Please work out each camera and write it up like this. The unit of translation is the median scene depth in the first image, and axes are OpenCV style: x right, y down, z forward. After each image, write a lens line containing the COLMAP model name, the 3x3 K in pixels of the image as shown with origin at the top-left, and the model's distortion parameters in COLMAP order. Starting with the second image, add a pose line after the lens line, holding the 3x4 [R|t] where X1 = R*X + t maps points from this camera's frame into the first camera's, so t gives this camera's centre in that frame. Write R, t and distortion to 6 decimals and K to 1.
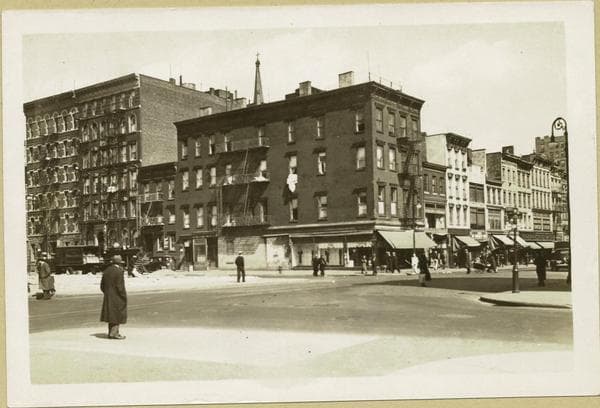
lens RADIAL K [[635.6, 0, 300.0], [0, 635.6, 204.0], [0, 0, 1]] dist [0.006002, 0.001223]
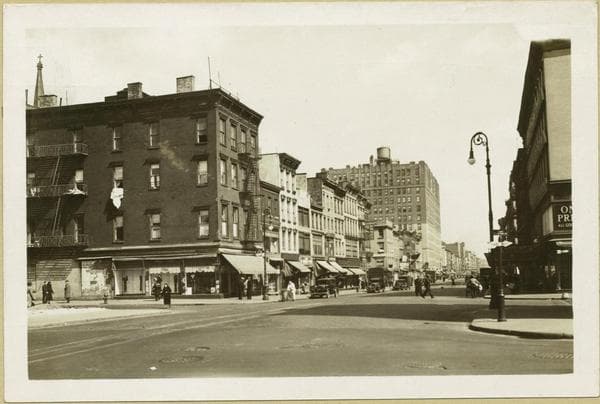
lens RADIAL K [[643.0, 0, 300.7], [0, 643.0, 223.5], [0, 0, 1]] dist [0.002626, 0.022922]
pose [[0.938882, 0.028195, 0.343083, -0.076356], [-0.024299, 0.999582, -0.015651, 0.009431], [-0.343381, 0.006358, 0.939175, 0.095022]]
